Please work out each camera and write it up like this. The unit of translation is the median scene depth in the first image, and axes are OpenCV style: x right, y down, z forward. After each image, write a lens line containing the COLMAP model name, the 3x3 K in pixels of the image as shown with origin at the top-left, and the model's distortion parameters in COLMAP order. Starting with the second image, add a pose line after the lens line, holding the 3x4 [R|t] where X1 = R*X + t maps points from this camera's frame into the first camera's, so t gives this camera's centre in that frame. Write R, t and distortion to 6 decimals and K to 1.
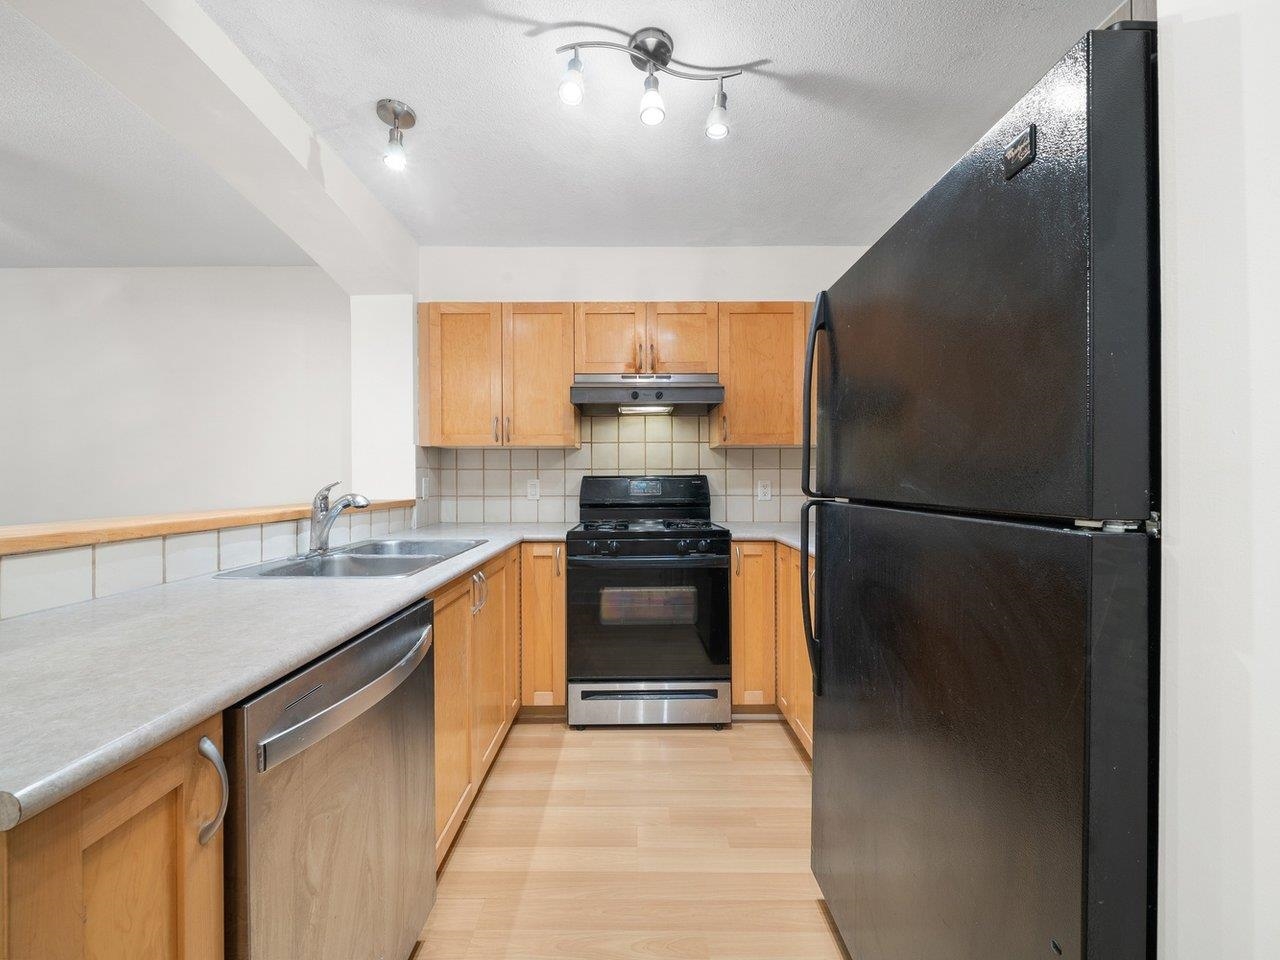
lens RADIAL K [[497.8, 0, 641.1], [0, 497.8, 465.8], [0, 0, 1]] dist [0.001206, -0.000026]
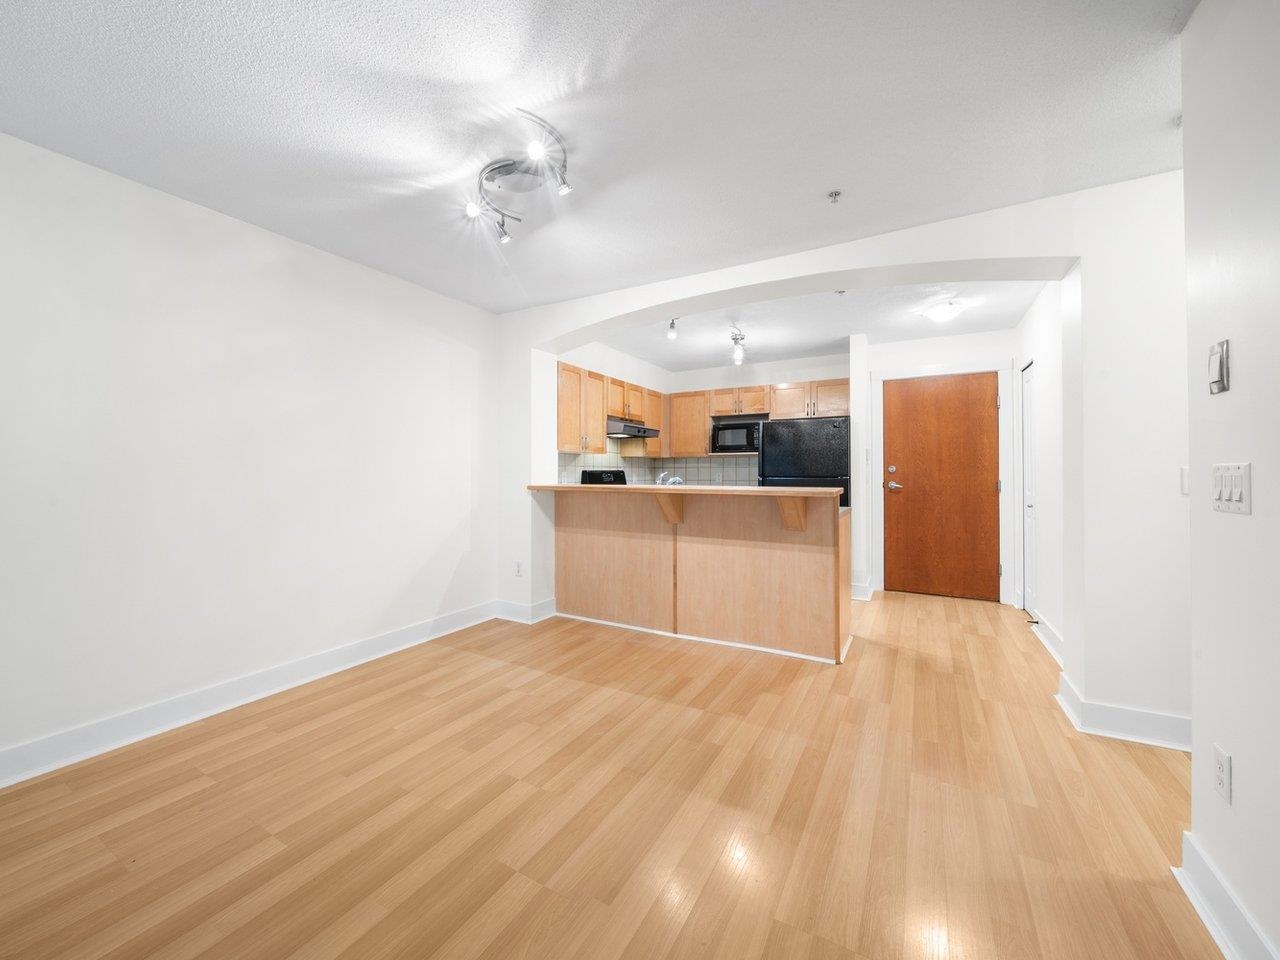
lens RADIAL K [[497.8, 0, 641.1], [0, 497.8, 465.8], [0, 0, 1]] dist [0.001206, -0.000026]
pose [[0.493429, 0.015578, 0.869646, -1.551356], [-0.021488, 0.999753, -0.005717, 0.010641], [-0.869520, -0.015867, 0.493642, -0.023149]]
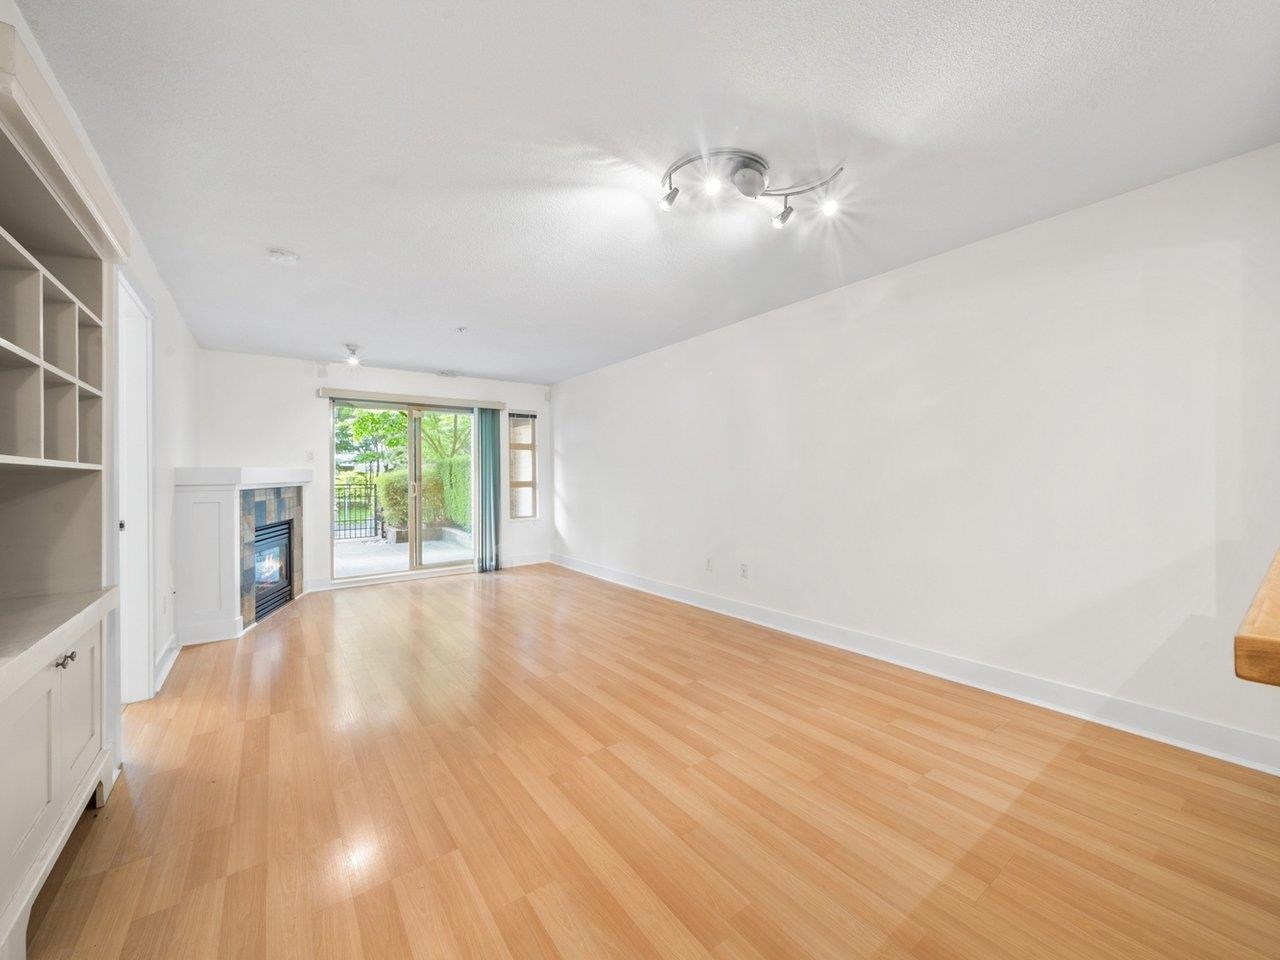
lens RADIAL K [[492.0, 0, 640.0], [0, 492.0, 480.0], [0, 0, 1]] dist [-0.001411, -0.000107]
pose [[0.597283, 0.005420, -0.802012, -0.555359], [0.024658, 0.999380, 0.025118, -0.000595], [0.801651, -0.034778, 0.596779, -0.058333]]
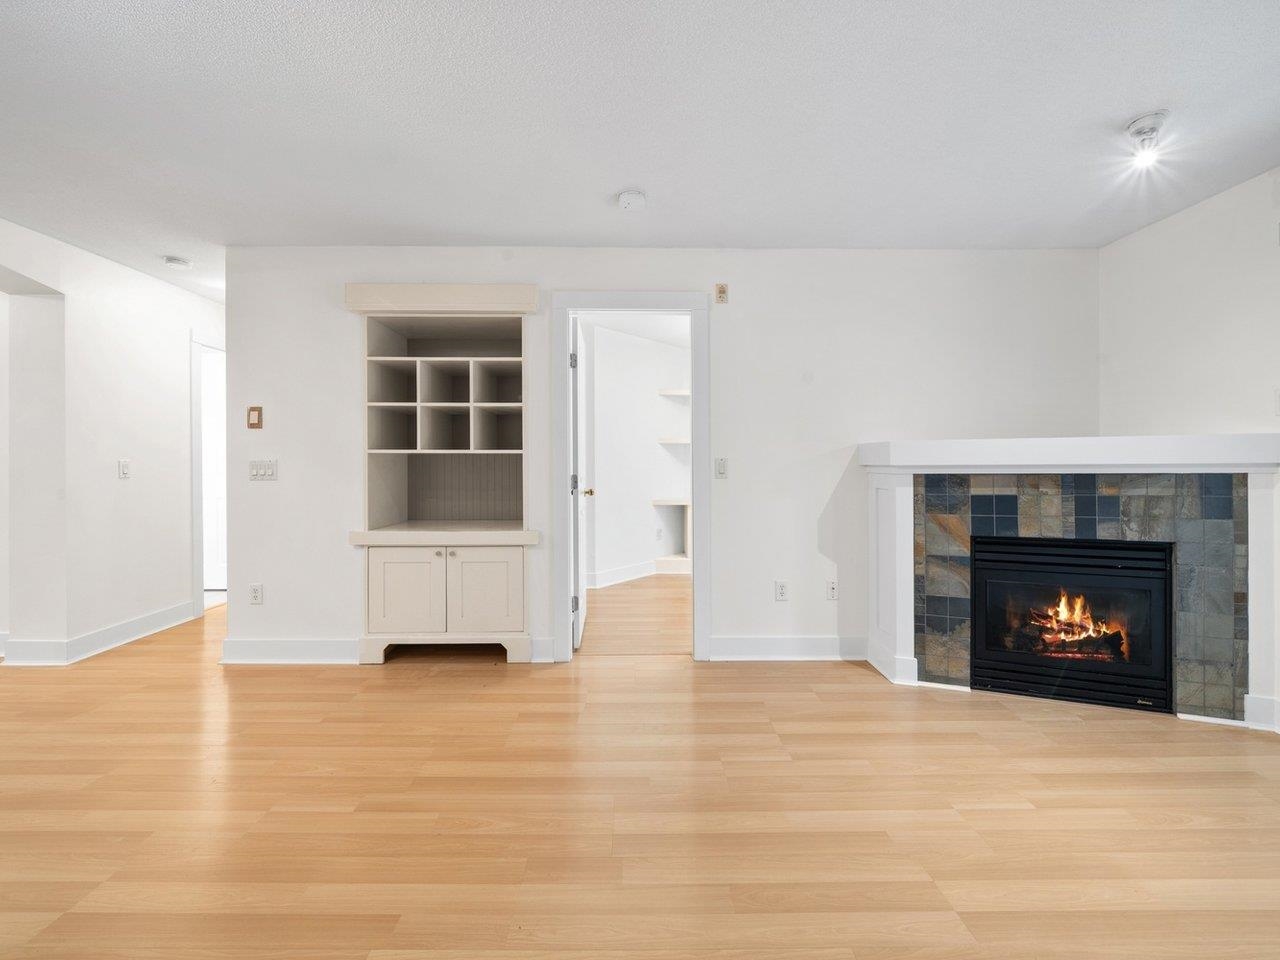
lens RADIAL K [[497.8, 0, 641.1], [0, 497.8, 465.8], [0, 0, 1]] dist [0.001206, -0.000026]
pose [[-0.999975, 0.006123, -0.003496, -1.709433], [0.006193, 0.999772, -0.020438, 0.031329], [0.003370, -0.020459, -0.999785, 0.755018]]
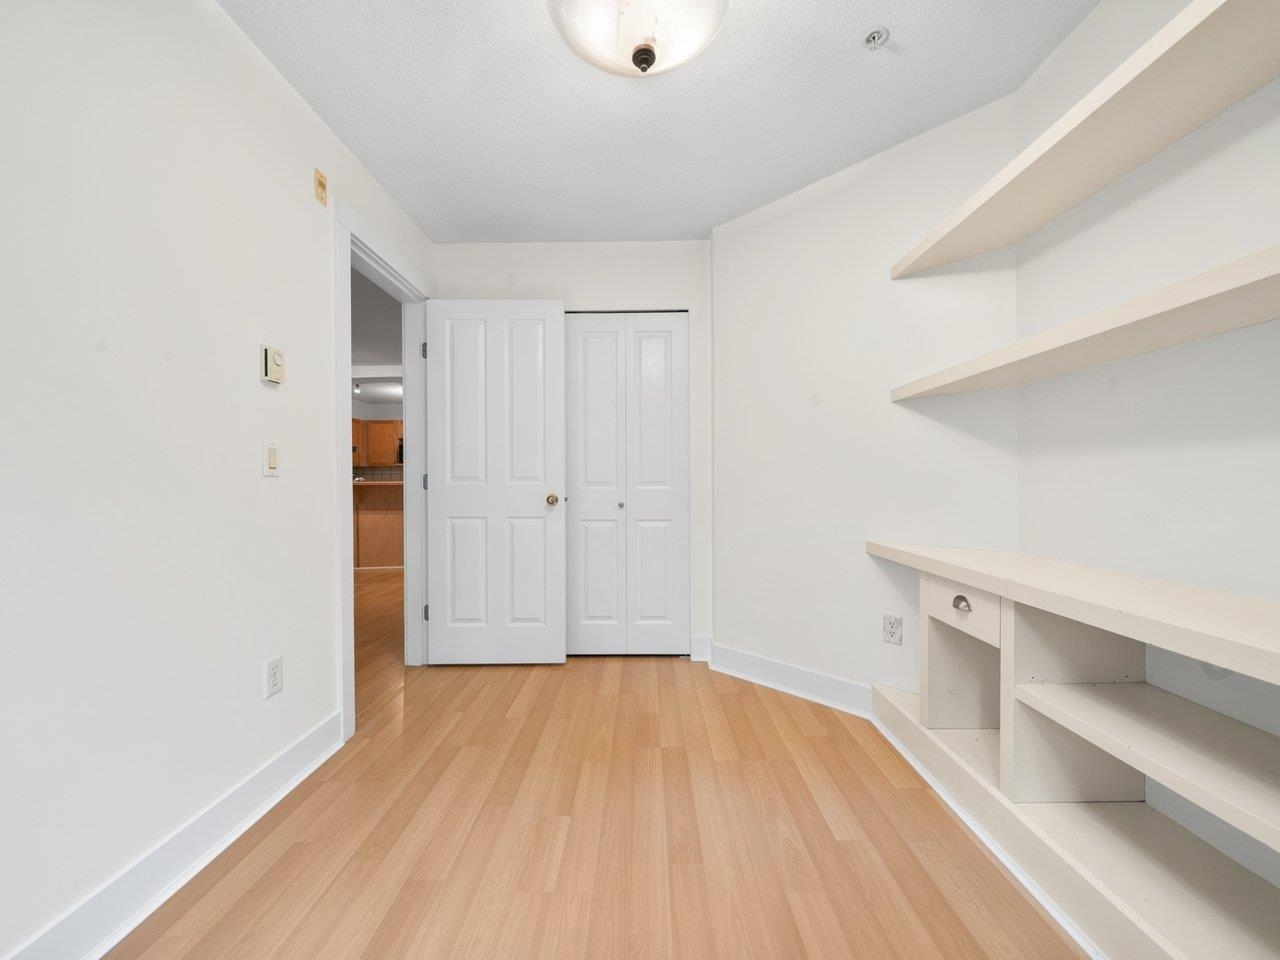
lens RADIAL K [[492.0, 0, 640.0], [0, 492.0, 480.0], [0, 0, 1]] dist [-0.001411, -0.000107]
pose [[0.013469, 0.008218, 0.999876, -2.534636], [-0.014672, 0.999860, -0.008020, 0.040794], [-0.999802, -0.014562, 0.013588, -0.734226]]
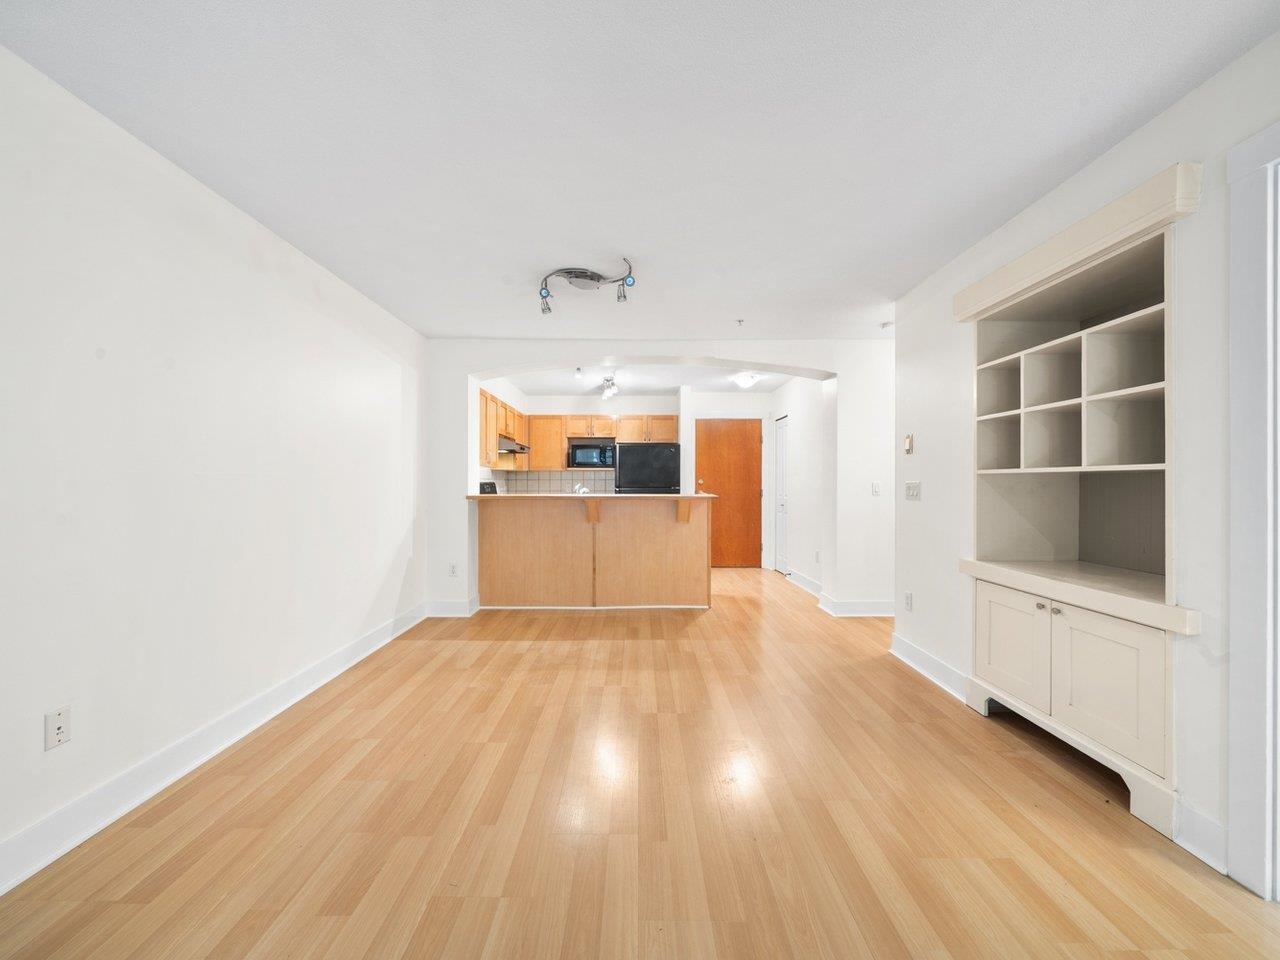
lens RADIAL K [[492.0, 0, 640.0], [0, 492.0, 480.0], [0, 0, 1]] dist [-0.001411, -0.000107]
pose [[0.001336, 0.009979, 0.999949, -2.042348], [-0.021997, 0.999709, -0.009947, 0.015908], [-0.999757, -0.021983, 0.001555, 0.363466]]
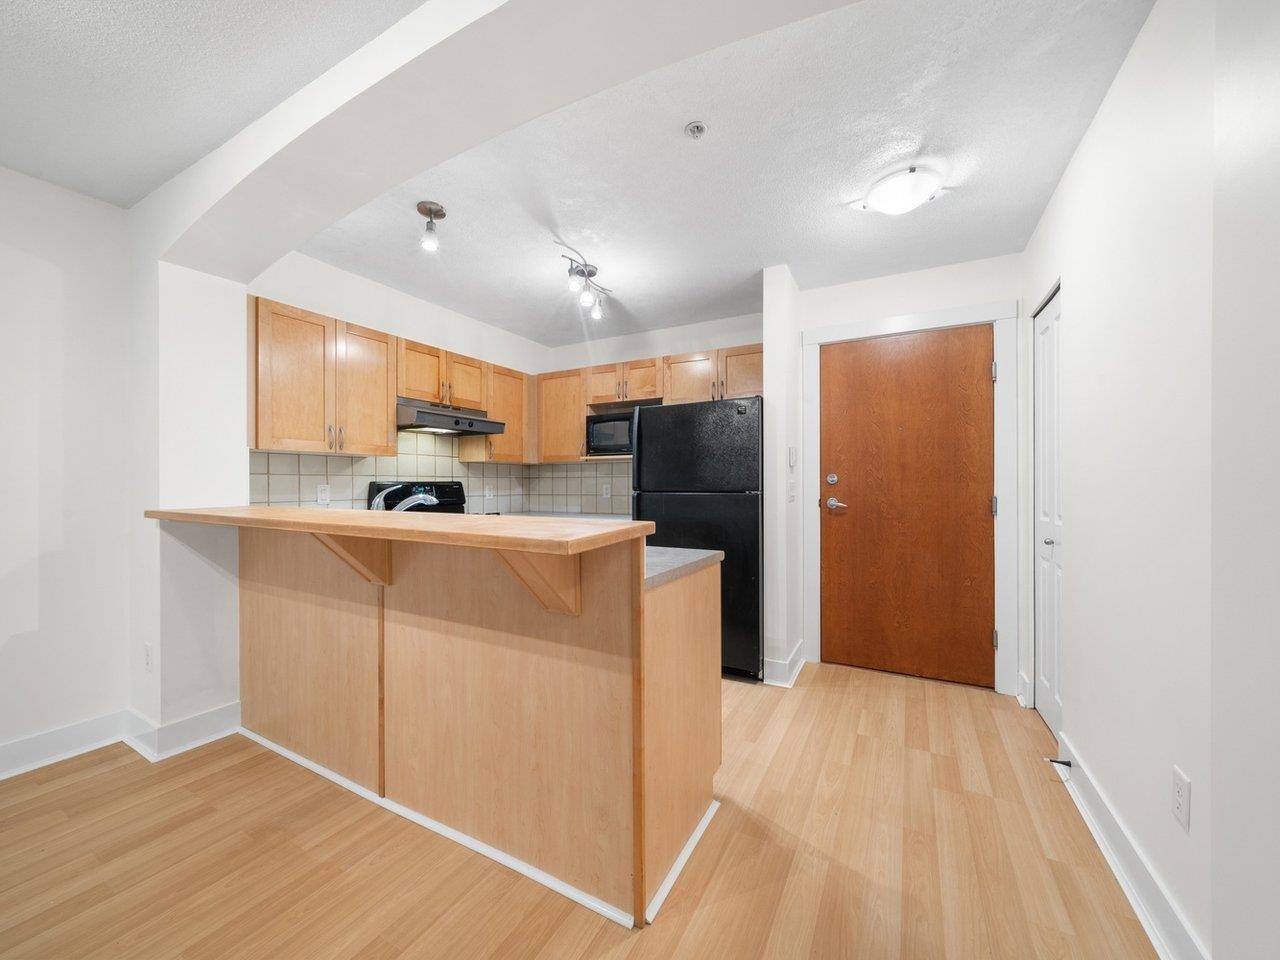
lens RADIAL K [[492.0, 0, 640.0], [0, 492.0, 480.0], [0, 0, 1]] dist [-0.001411, -0.000107]
pose [[0.481370, 0.007988, 0.876481, -0.825874], [-0.019740, 0.999804, 0.001730, 0.002572], [-0.876295, -0.018134, 0.481433, -0.082543]]
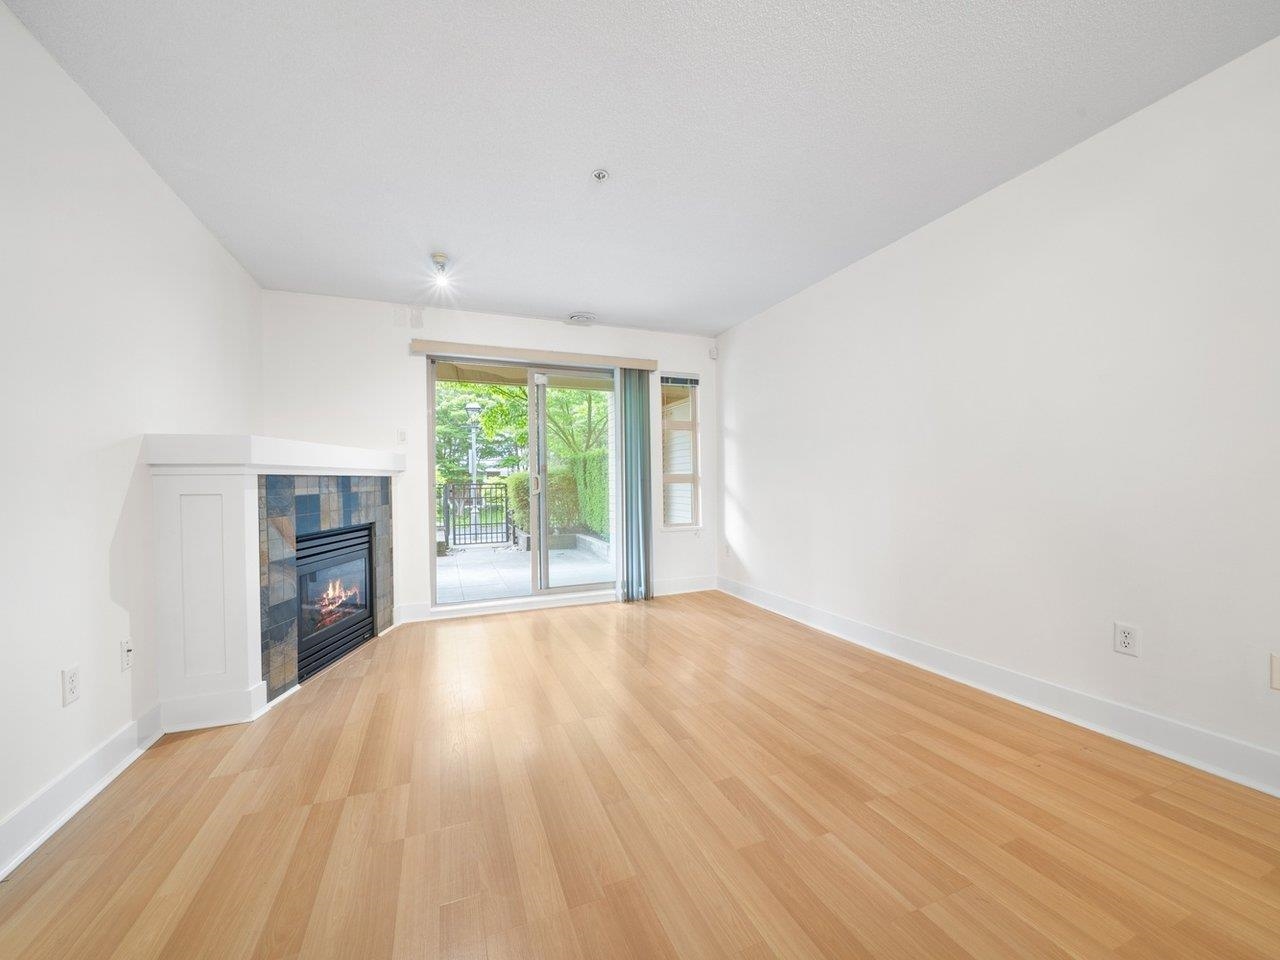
lens RADIAL K [[481.3, 0, 633.7], [0, 481.3, 494.1], [0, 0, 1]] dist [0.000489, 0.000036]
pose [[0.364196, 0.018619, -0.931136, -1.276432], [0.033505, 0.998891, 0.033079, 0.056931], [0.930719, -0.043246, 0.363168, 0.143684]]
